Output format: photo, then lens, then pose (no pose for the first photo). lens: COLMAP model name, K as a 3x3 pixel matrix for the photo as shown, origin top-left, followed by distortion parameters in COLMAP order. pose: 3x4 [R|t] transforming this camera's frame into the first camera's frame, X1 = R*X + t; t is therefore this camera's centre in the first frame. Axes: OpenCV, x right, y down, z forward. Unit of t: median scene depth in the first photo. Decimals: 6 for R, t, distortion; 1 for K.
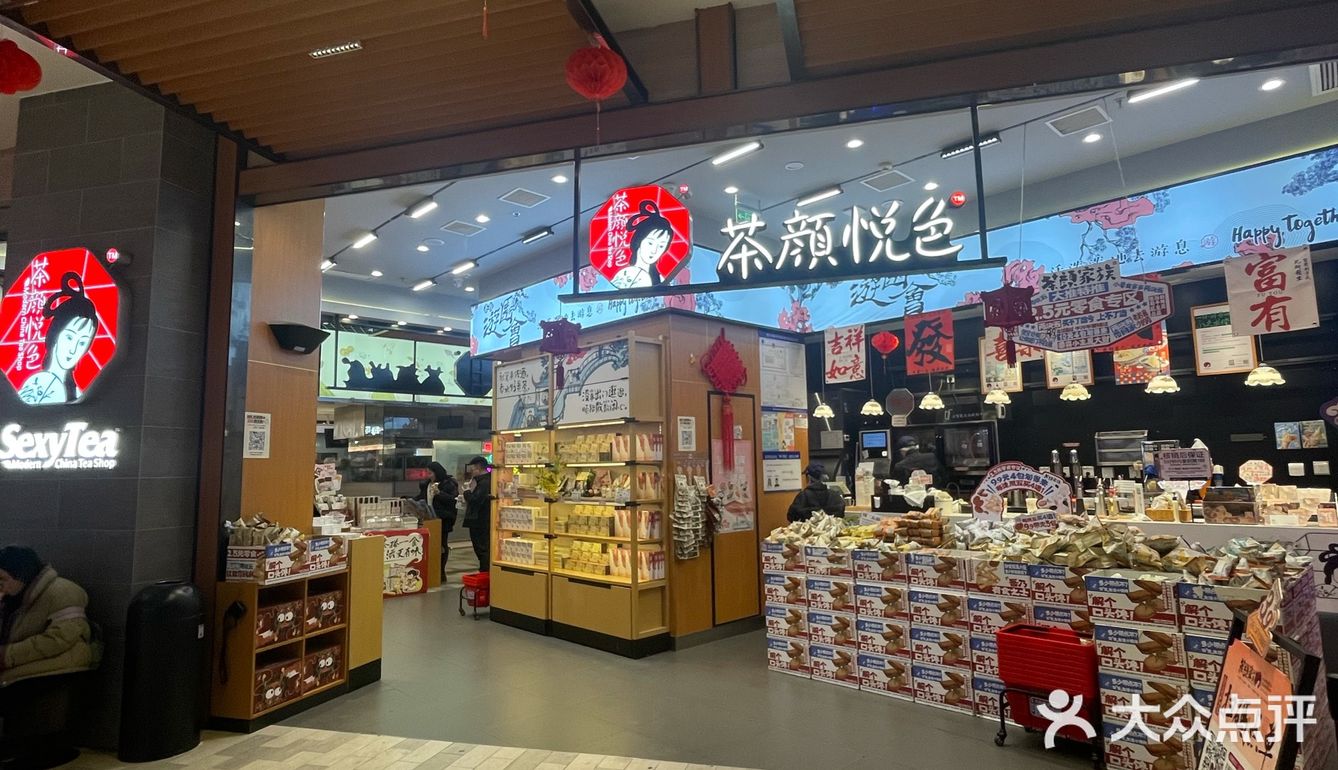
lens RADIAL K [[725.4, 0, 669.0], [0, 725.4, 385.0], [0, 0, 1]] dist [-0.002320, 0.000196]
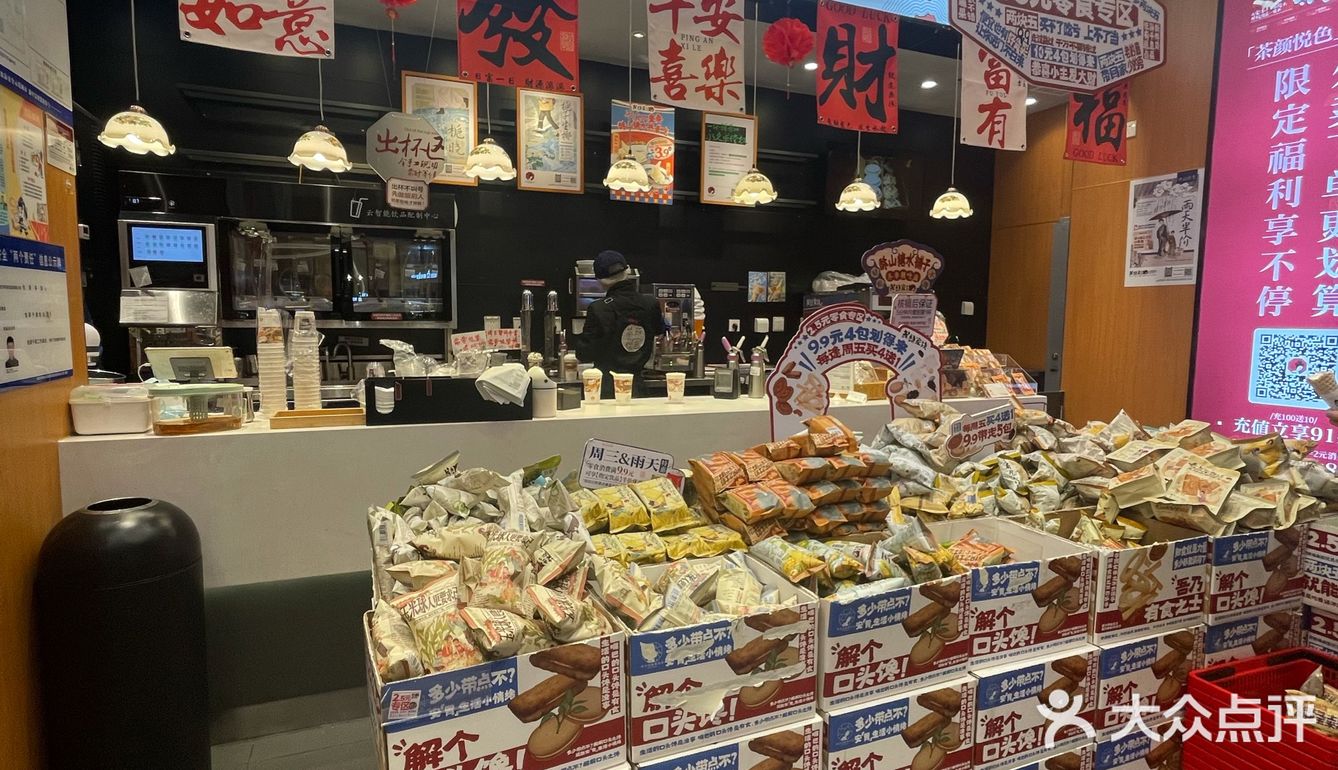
lens RADIAL K [[725.4, 0, 669.0], [0, 725.4, 385.0], [0, 0, 1]] dist [-0.002320, 0.000196]
pose [[0.361826, -0.066127, 0.929897, -0.008786], [-0.122342, 0.985486, 0.117683, 0.066003], [-0.924183, -0.156346, 0.348484, 0.528207]]
